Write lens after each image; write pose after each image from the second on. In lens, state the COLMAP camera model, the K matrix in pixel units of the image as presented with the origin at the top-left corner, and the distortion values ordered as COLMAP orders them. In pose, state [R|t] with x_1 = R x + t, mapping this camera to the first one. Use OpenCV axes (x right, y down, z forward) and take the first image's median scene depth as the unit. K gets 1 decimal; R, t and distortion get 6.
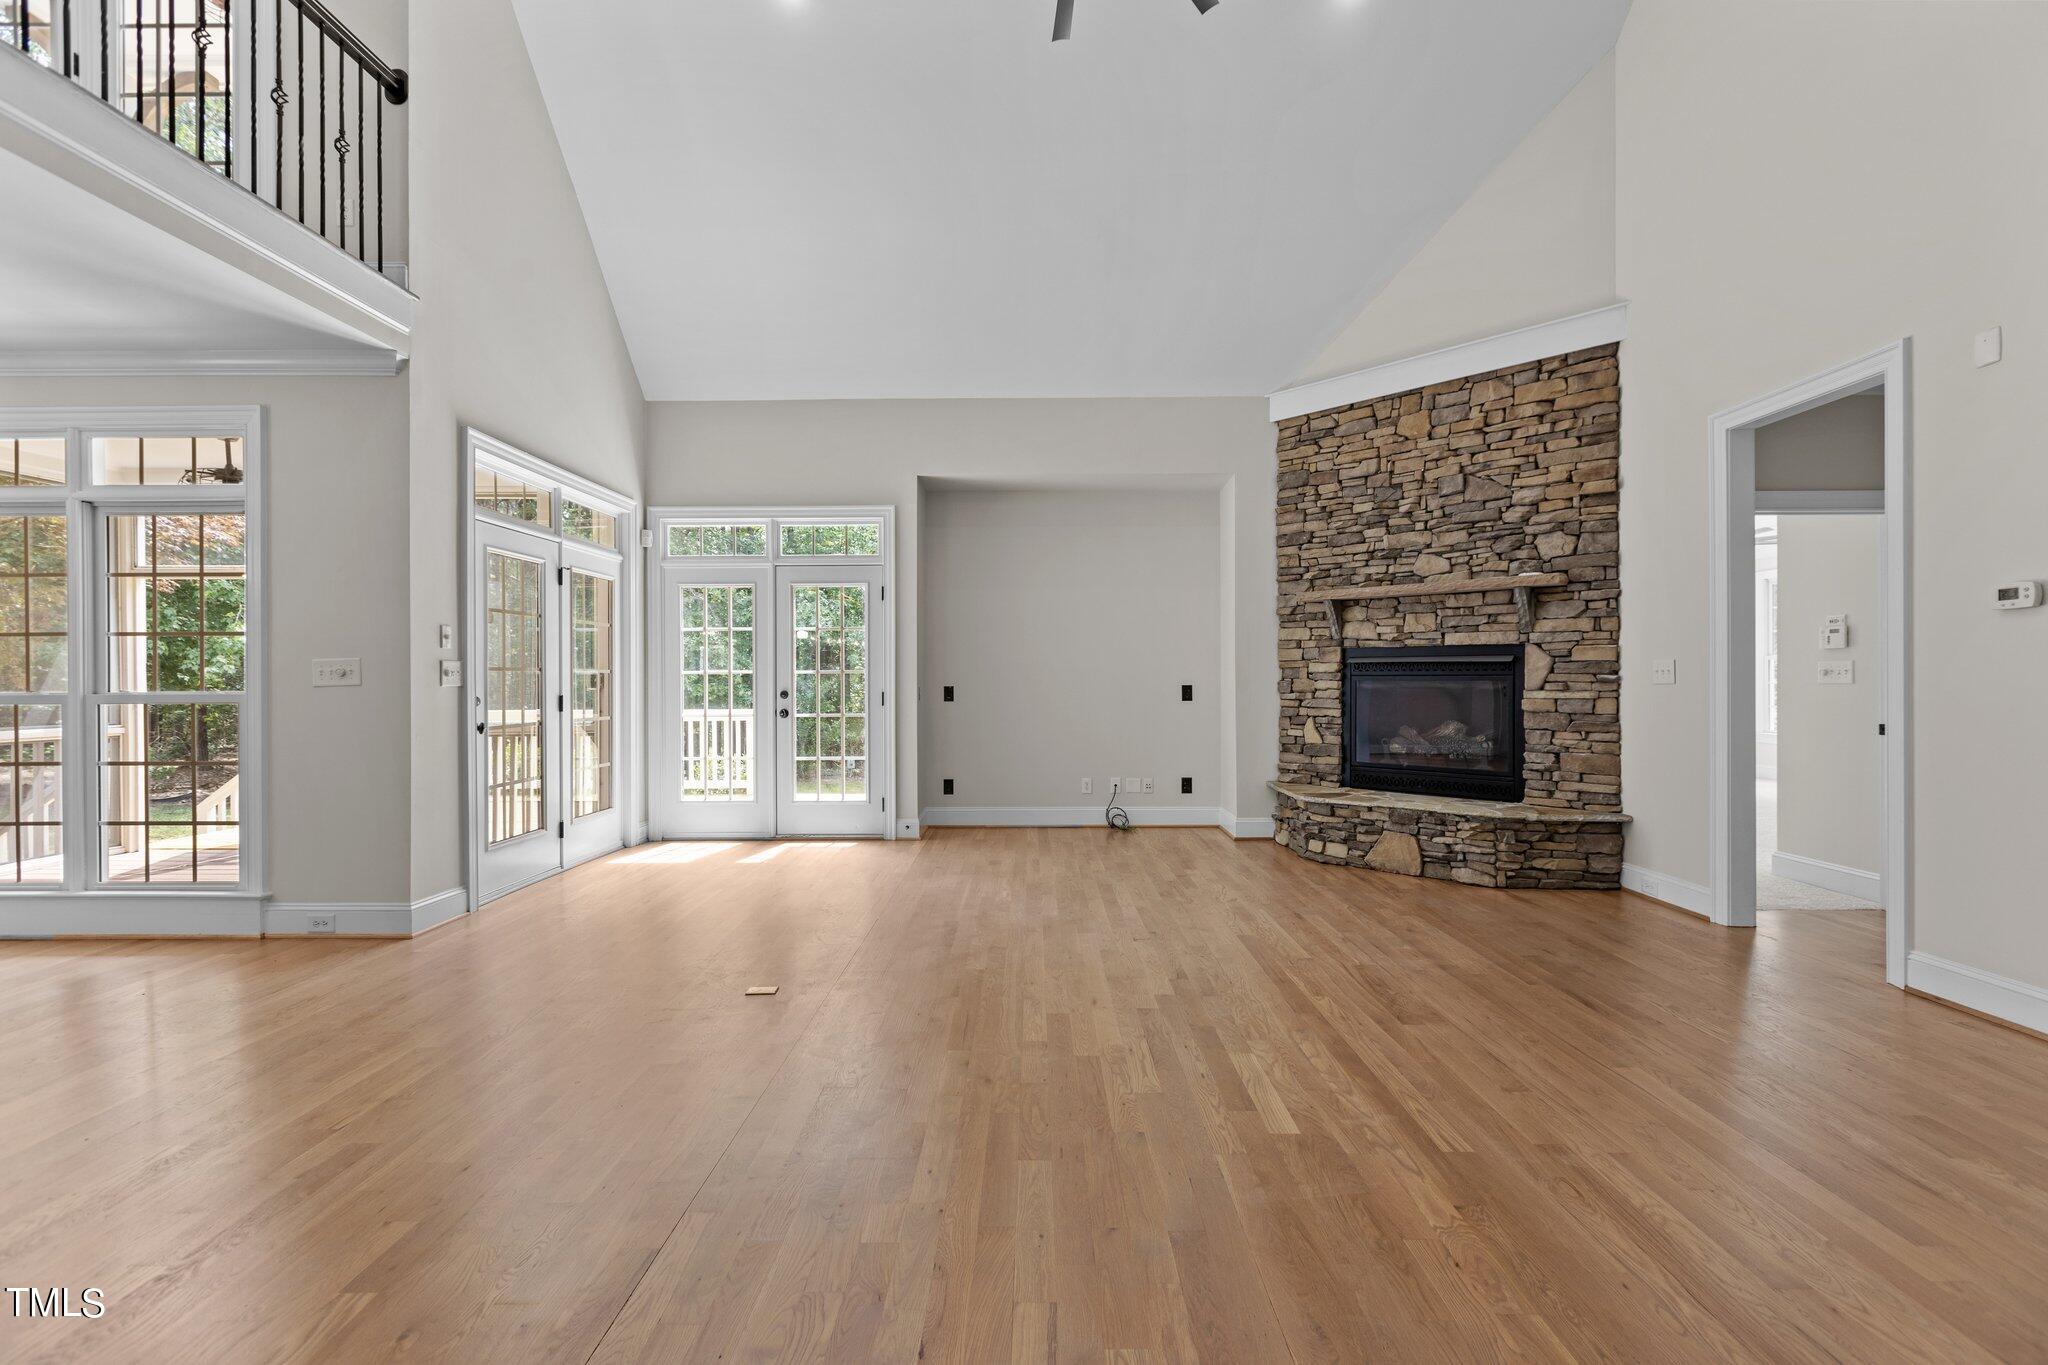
lens RADIAL K [[901.6, 0, 1029.3], [0, 901.6, 681.6], [0, 0, 1]] dist [0.001701, -0.000196]
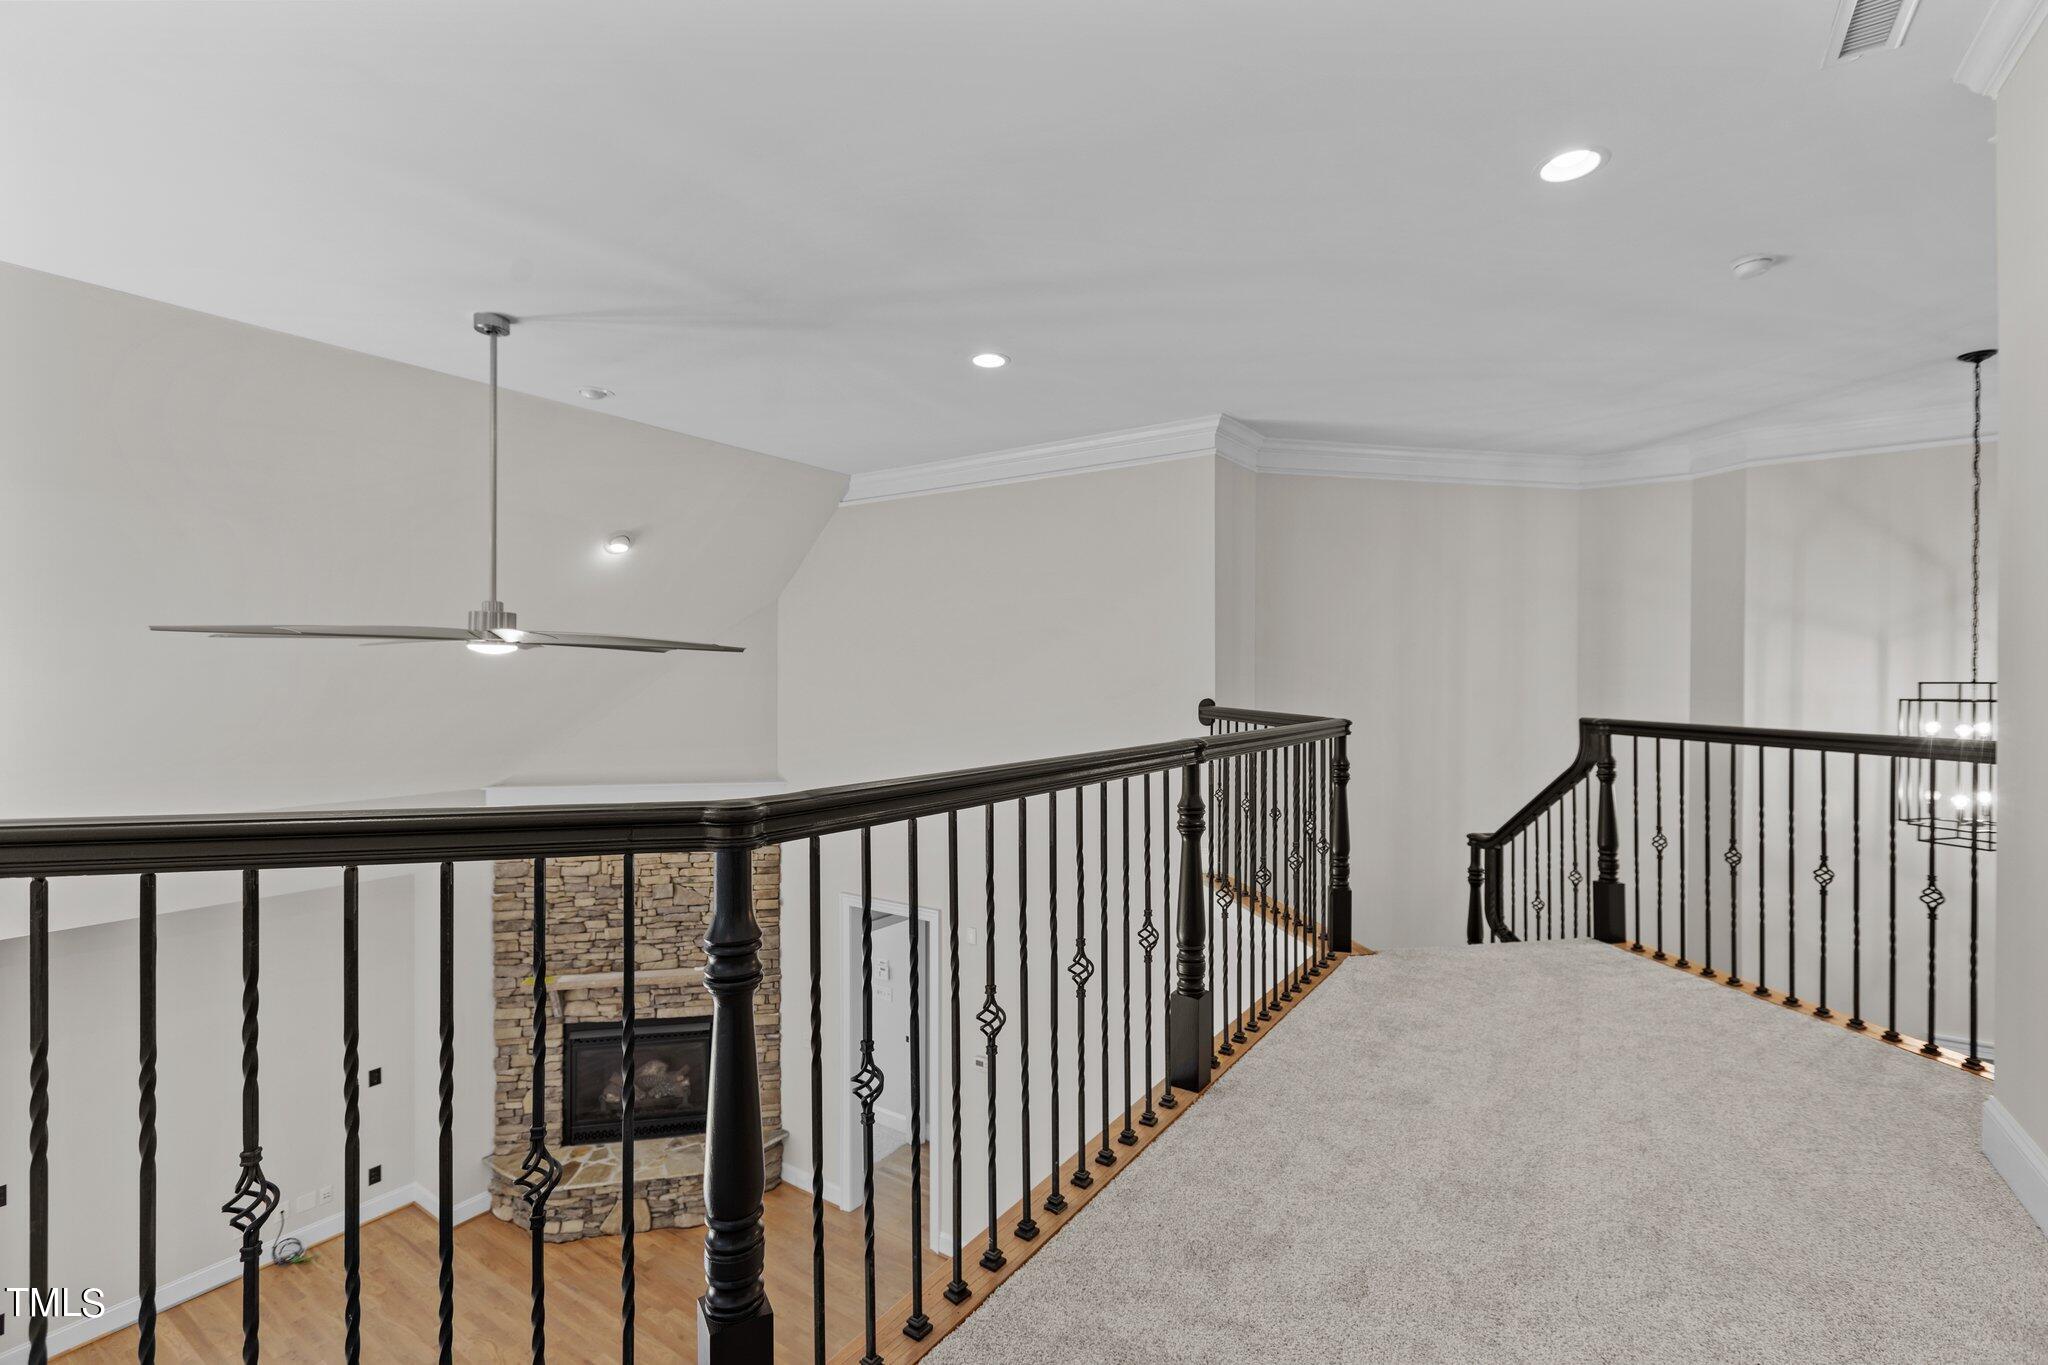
lens RADIAL K [[901.6, 0, 1029.3], [0, 901.6, 681.6], [0, 0, 1]] dist [0.001701, -0.000196]
pose [[0.549423, 0.003021, 0.835539, -0.305170], [-0.002762, 0.999995, -0.001799, -0.510506], [-0.835539, -0.001320, 0.549429, -0.119737]]
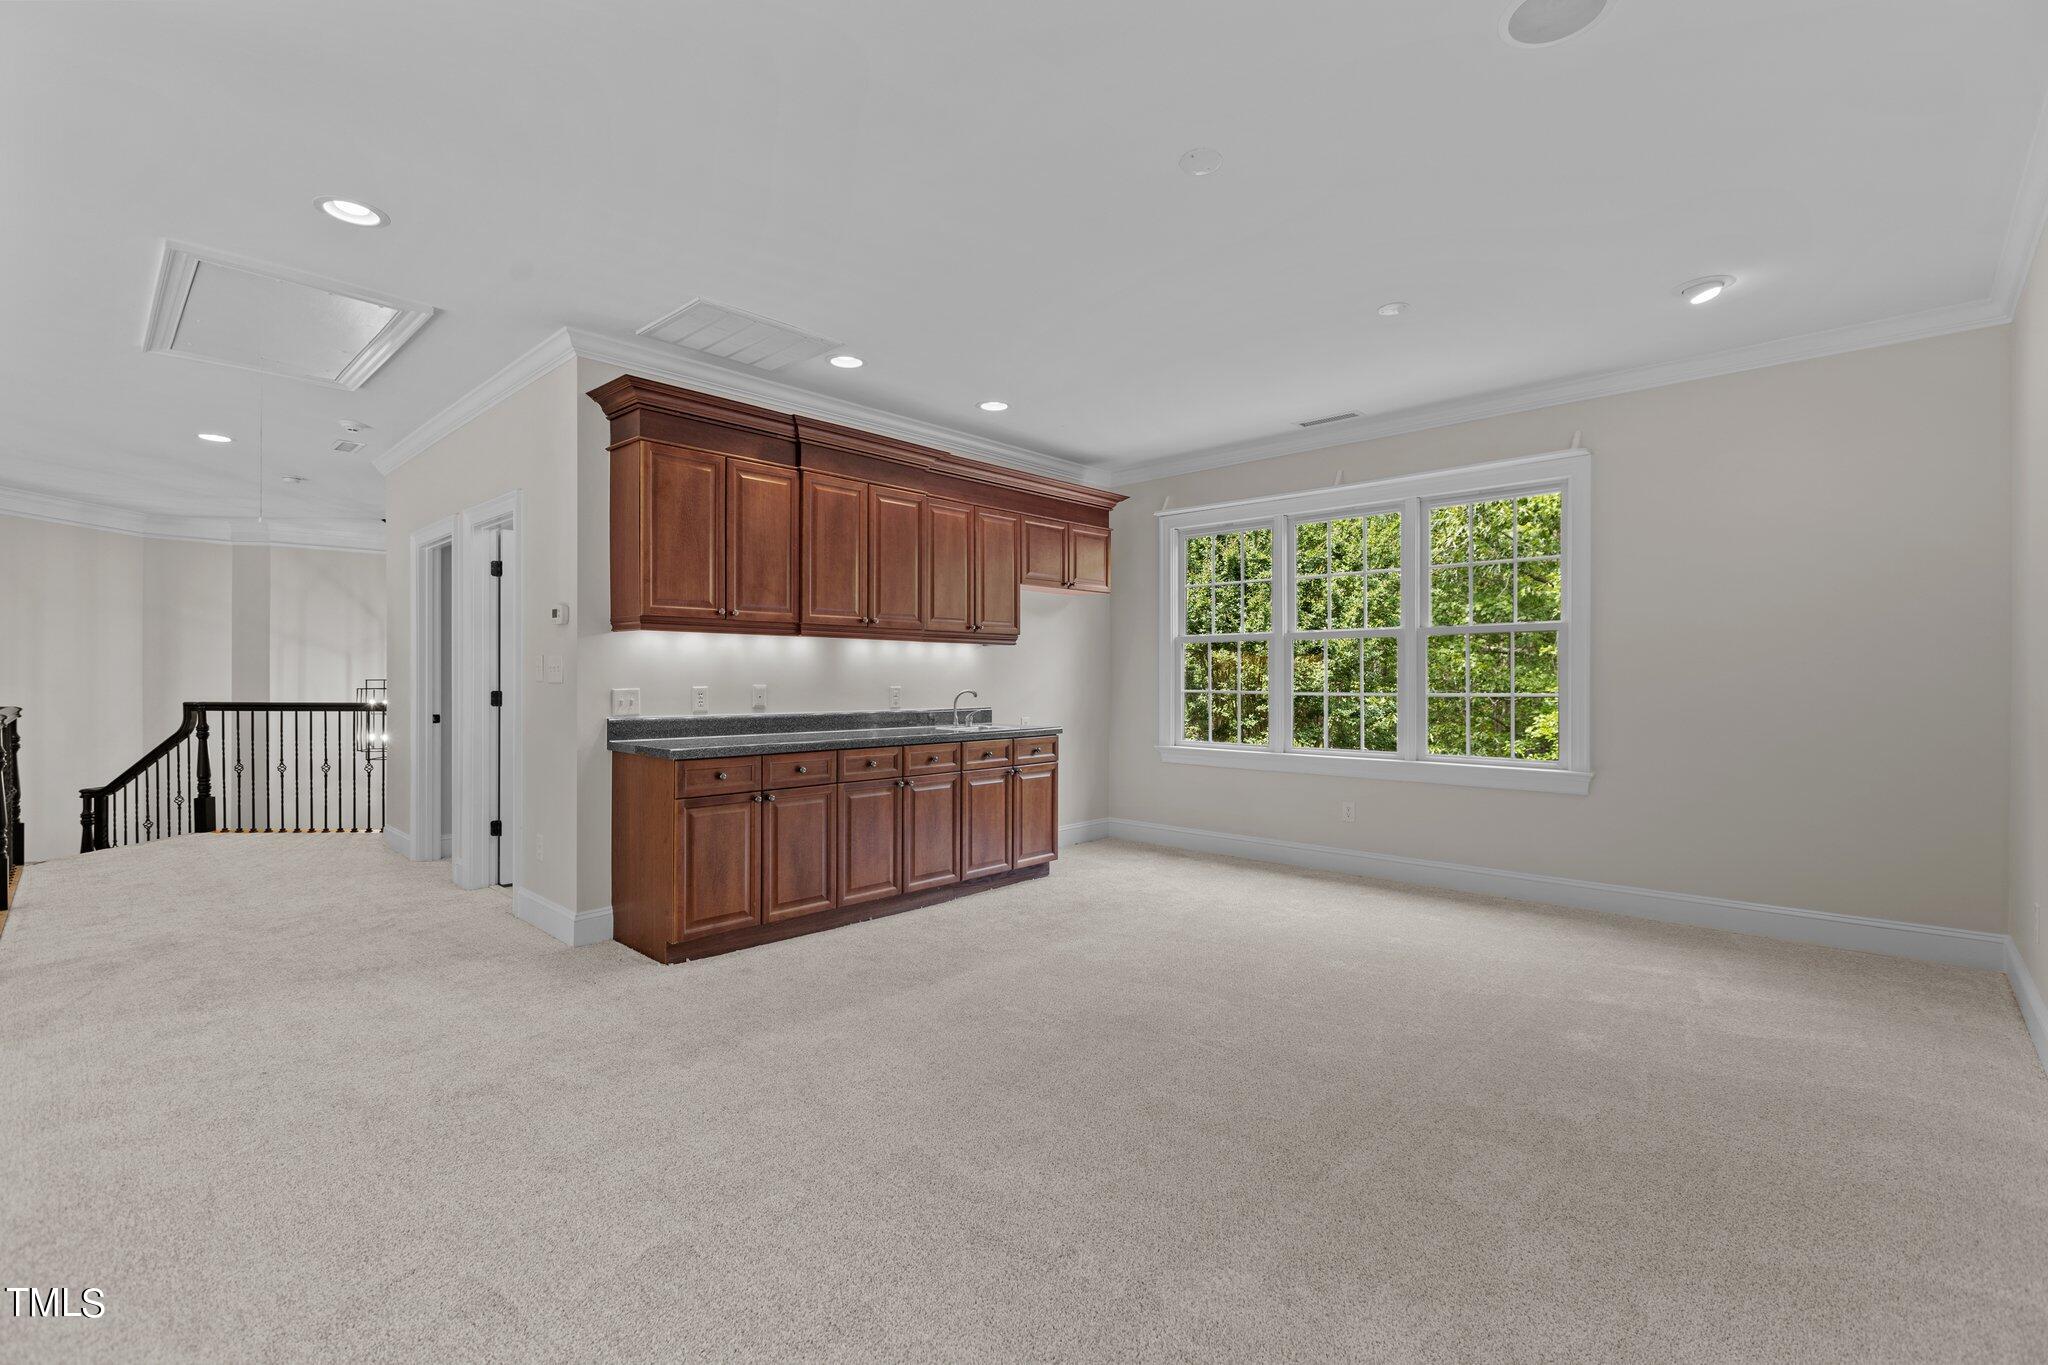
lens RADIAL K [[910.8, 0, 1024.0], [0, 910.8, 682.5], [0, 0, 1]] dist [0.002972, -0.000252]
pose [[-0.727763, 0.000391, 0.685829, -1.093255], [0.003792, 0.999987, 0.003453, -0.509564], [-0.685818, 0.005113, -0.727755, 0.024521]]
